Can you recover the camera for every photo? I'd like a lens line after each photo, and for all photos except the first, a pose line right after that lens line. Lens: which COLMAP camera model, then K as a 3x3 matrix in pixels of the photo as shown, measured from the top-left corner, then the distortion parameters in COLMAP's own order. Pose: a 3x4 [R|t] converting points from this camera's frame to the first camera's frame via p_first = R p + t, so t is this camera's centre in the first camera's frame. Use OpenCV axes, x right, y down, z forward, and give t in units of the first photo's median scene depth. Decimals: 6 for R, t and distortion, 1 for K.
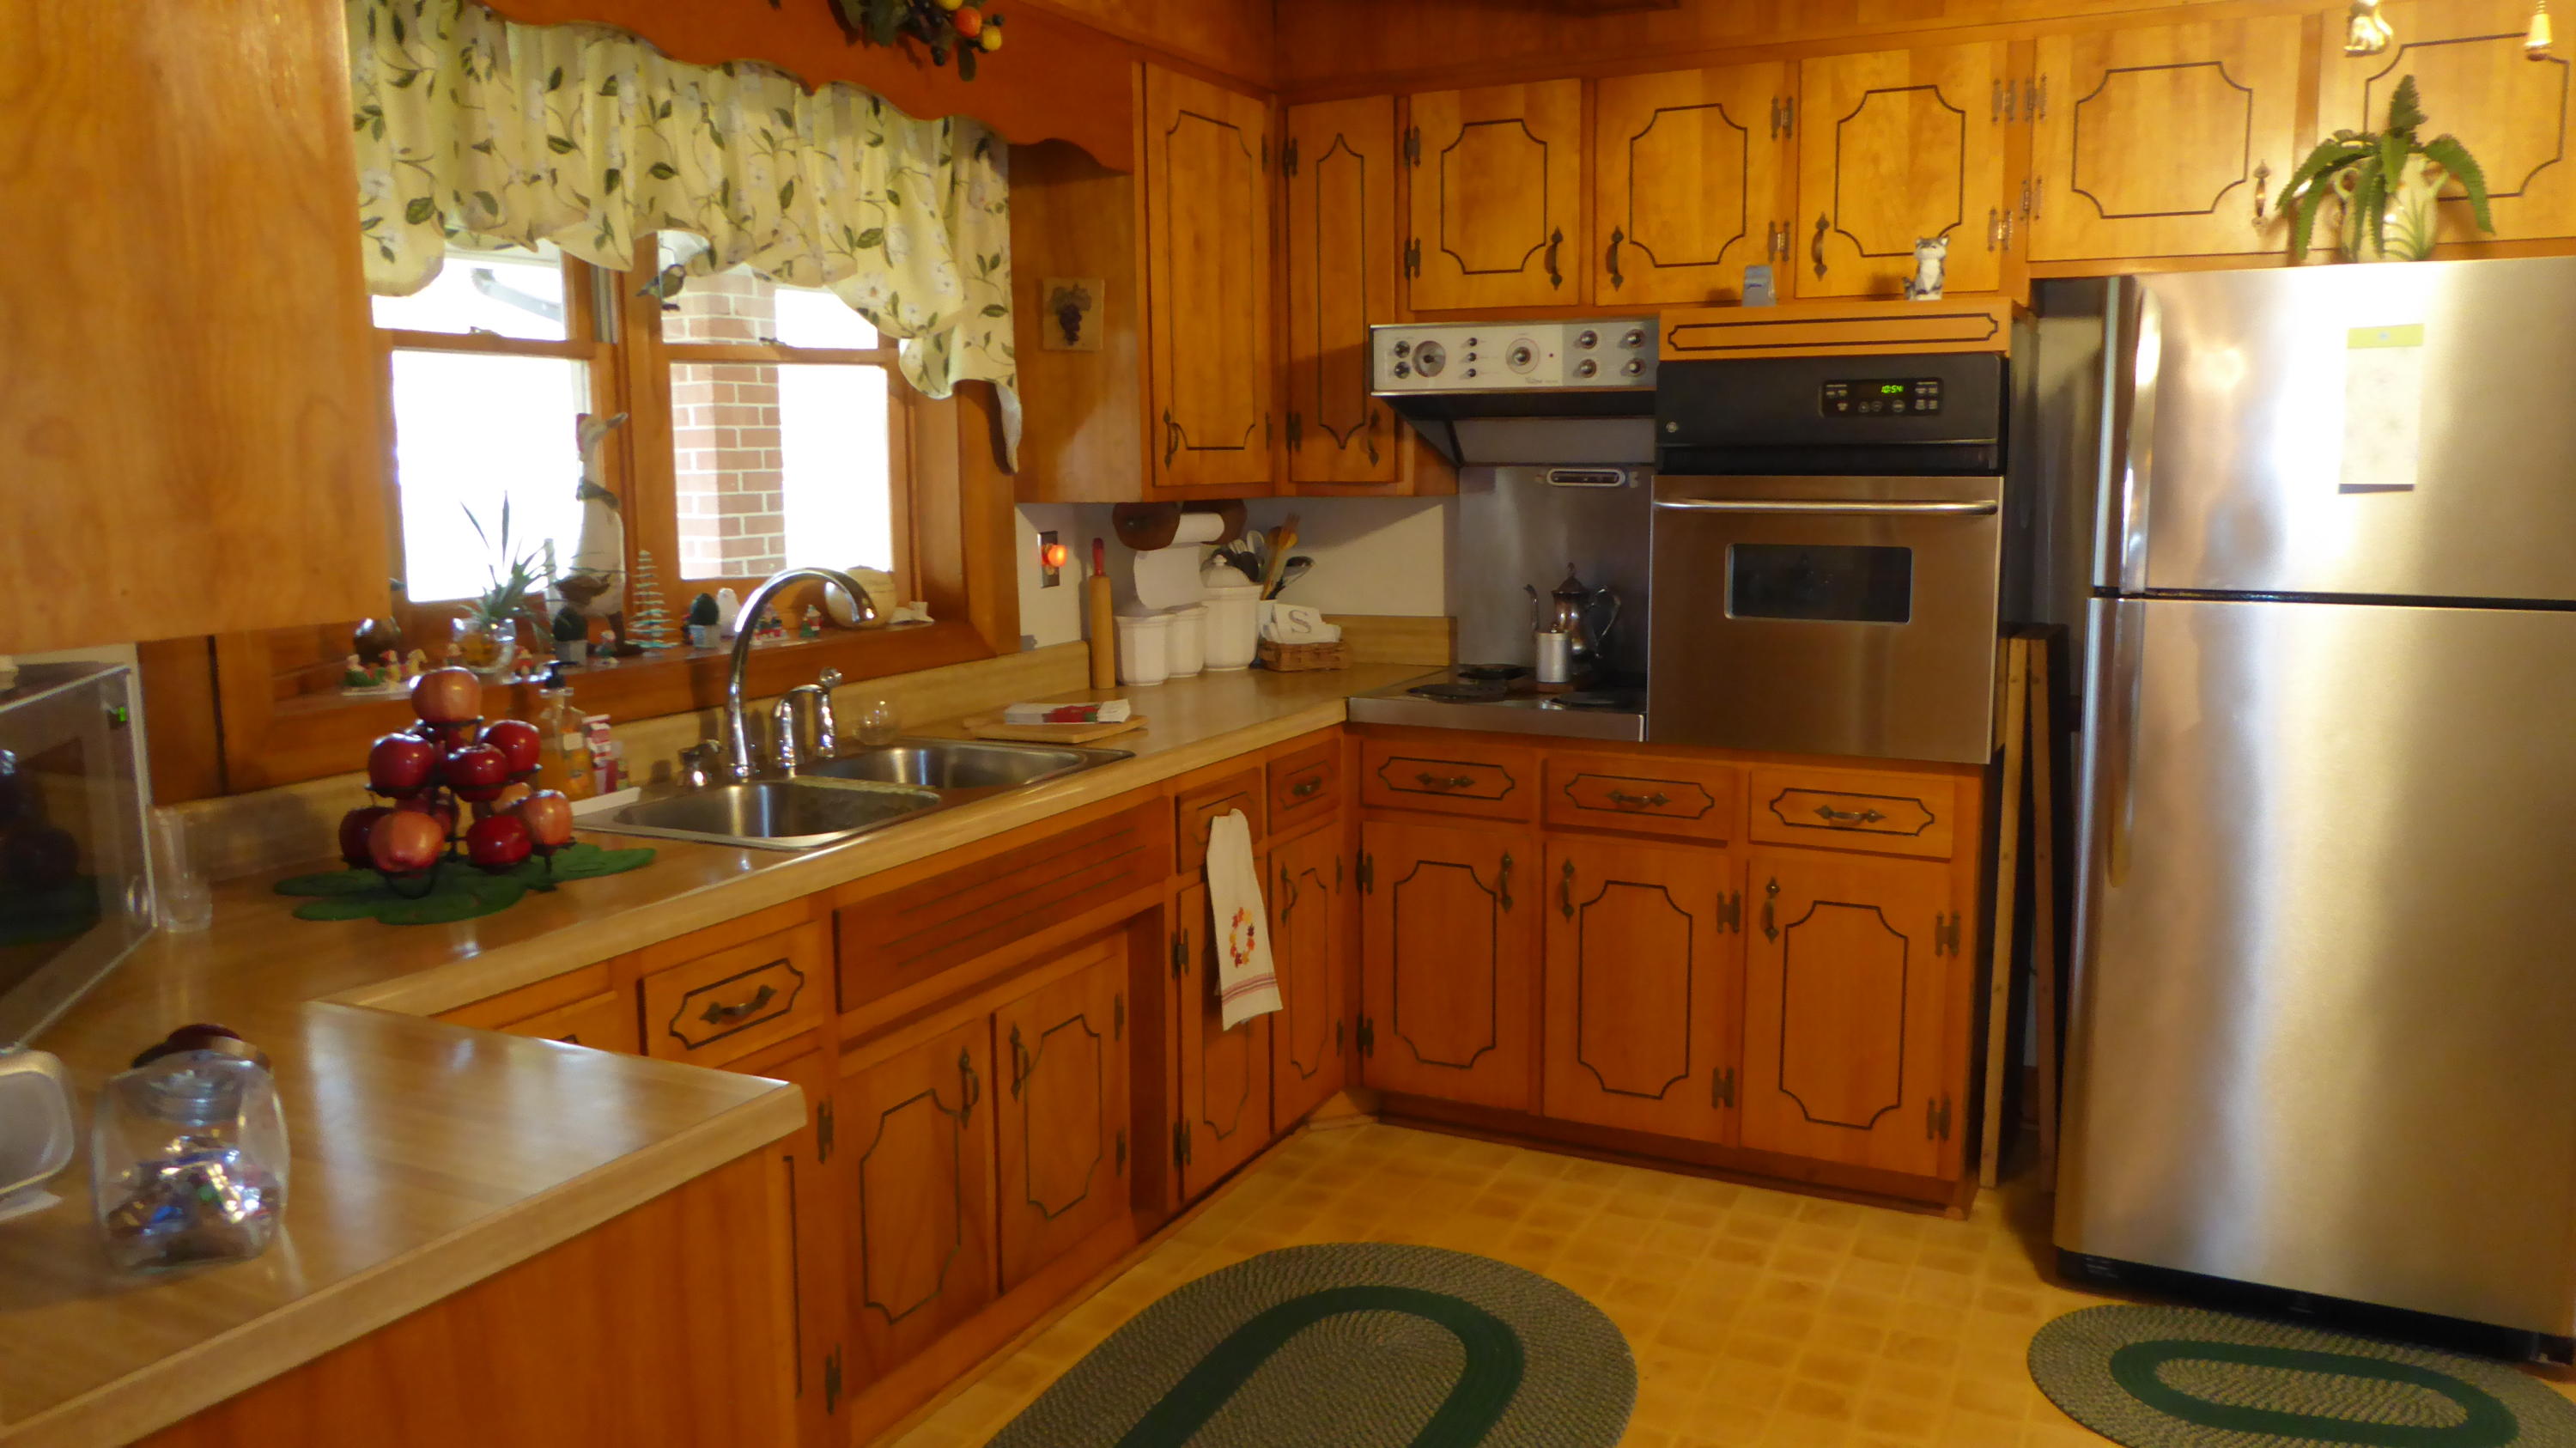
lens RADIAL K [[1886.6, 0, 1311.6], [0, 1886.6, 718.7], [0, 0, 1]] dist [-0.025755, 0.008069]
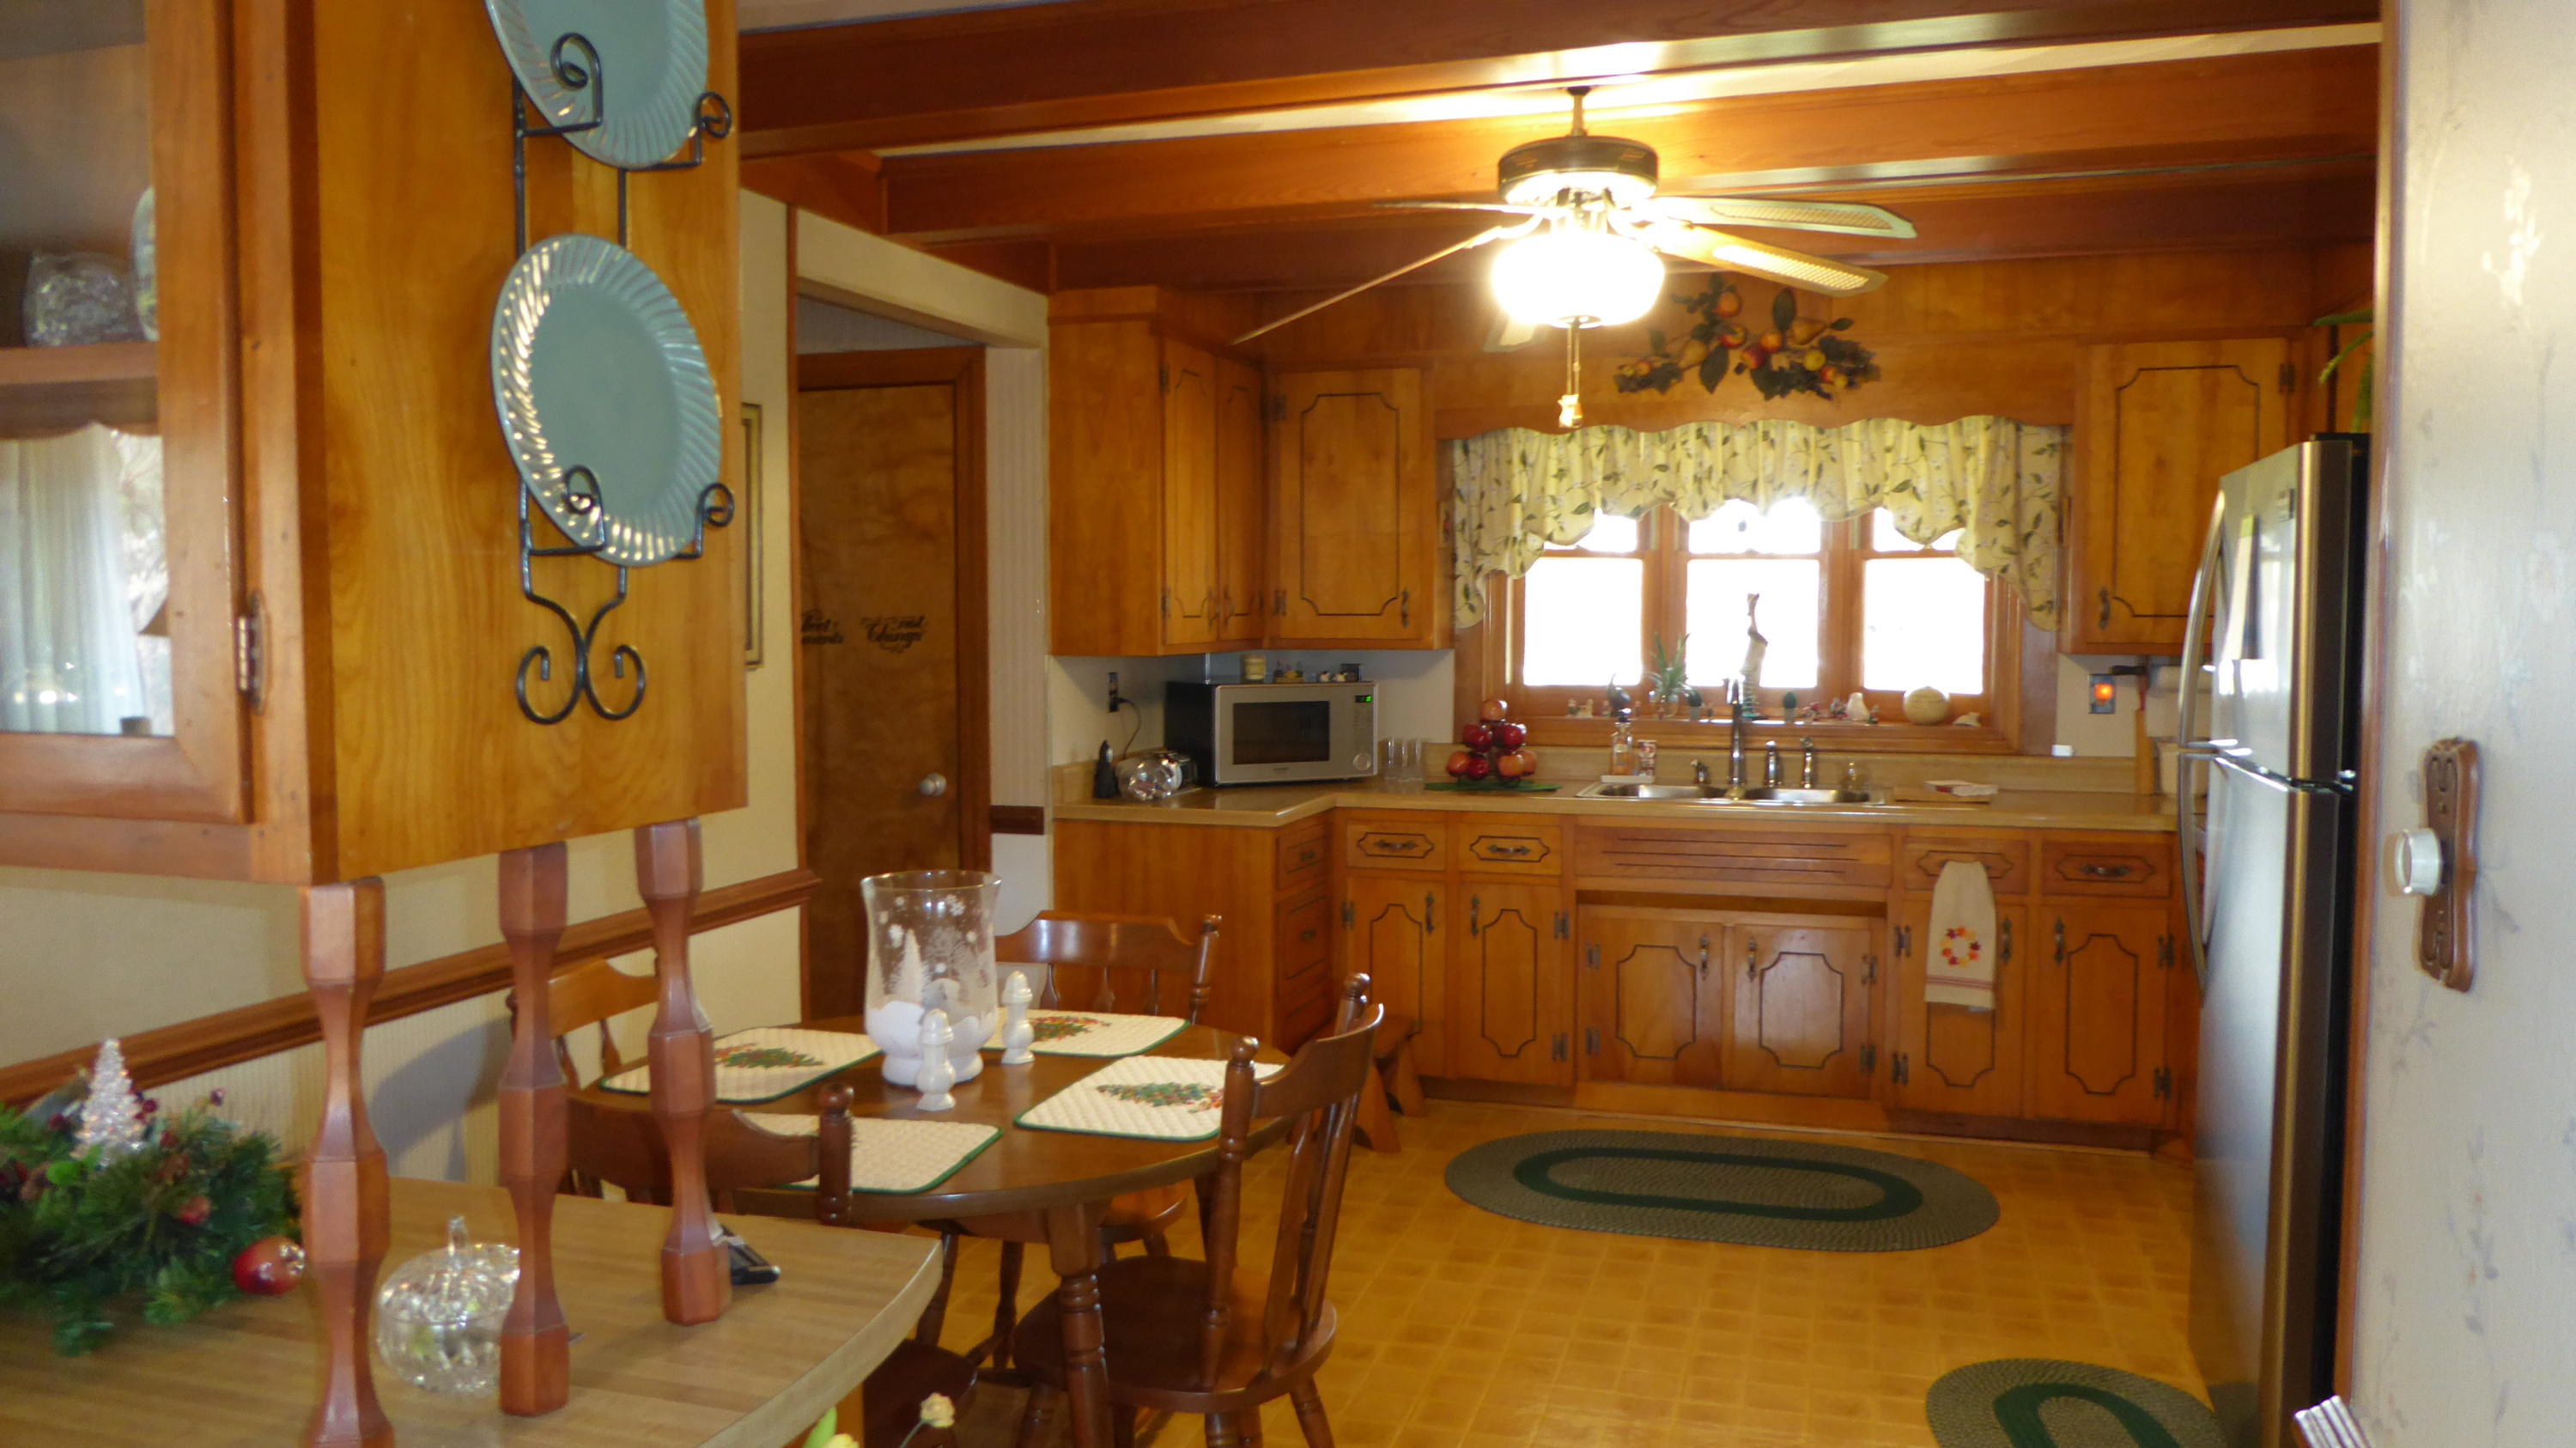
lens RADIAL K [[1925.5, 0, 1214.8], [0, 1925.5, 713.1], [0, 0, 1]] dist [-0.074182, 0.007123]
pose [[0.103025, 0.062883, -0.992689, 1.416333], [-0.142967, 0.988573, 0.047785, -0.053806], [0.984351, 0.136999, 0.110837, 0.254337]]
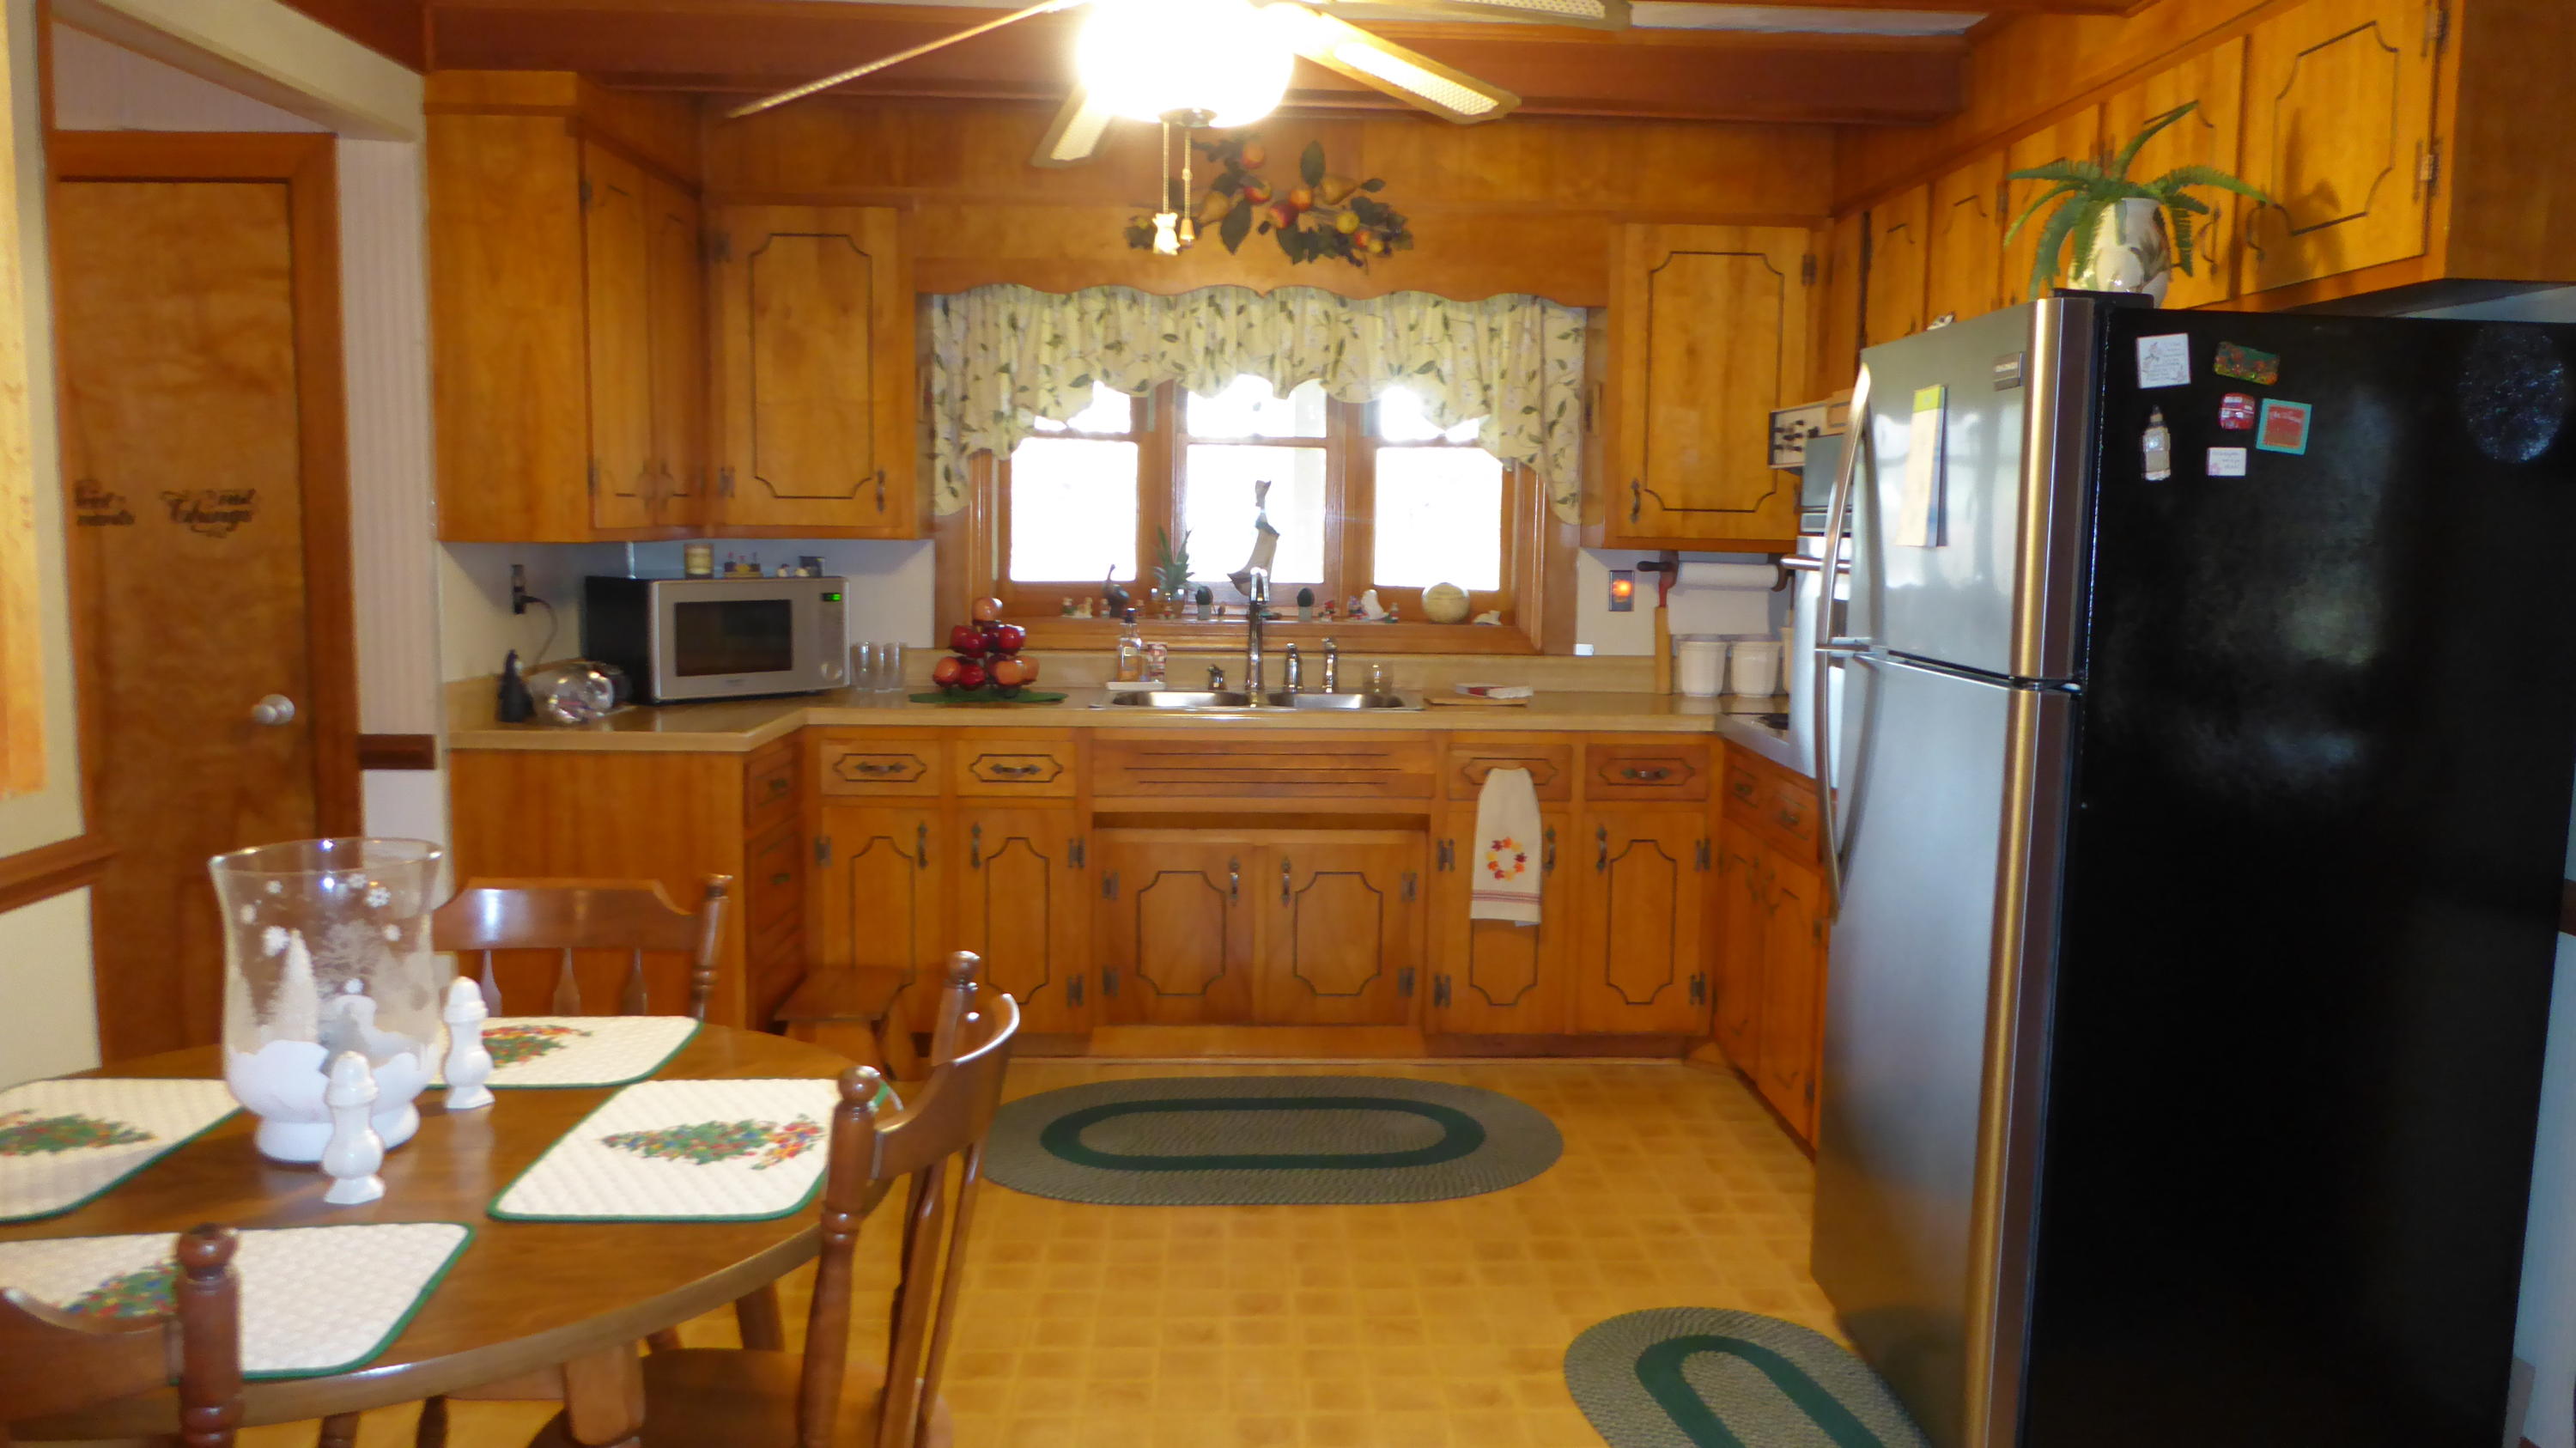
lens RADIAL K [[1883.7, 0, 1288.0], [0, 1883.7, 724.0], [0, 0, 1]] dist [-0.037262, 0.012144]
pose [[0.461373, 0.111504, -0.880172, 1.137827], [-0.146298, 0.988052, 0.048483, -0.026426], [0.875061, 0.106398, 0.472173, 0.210432]]
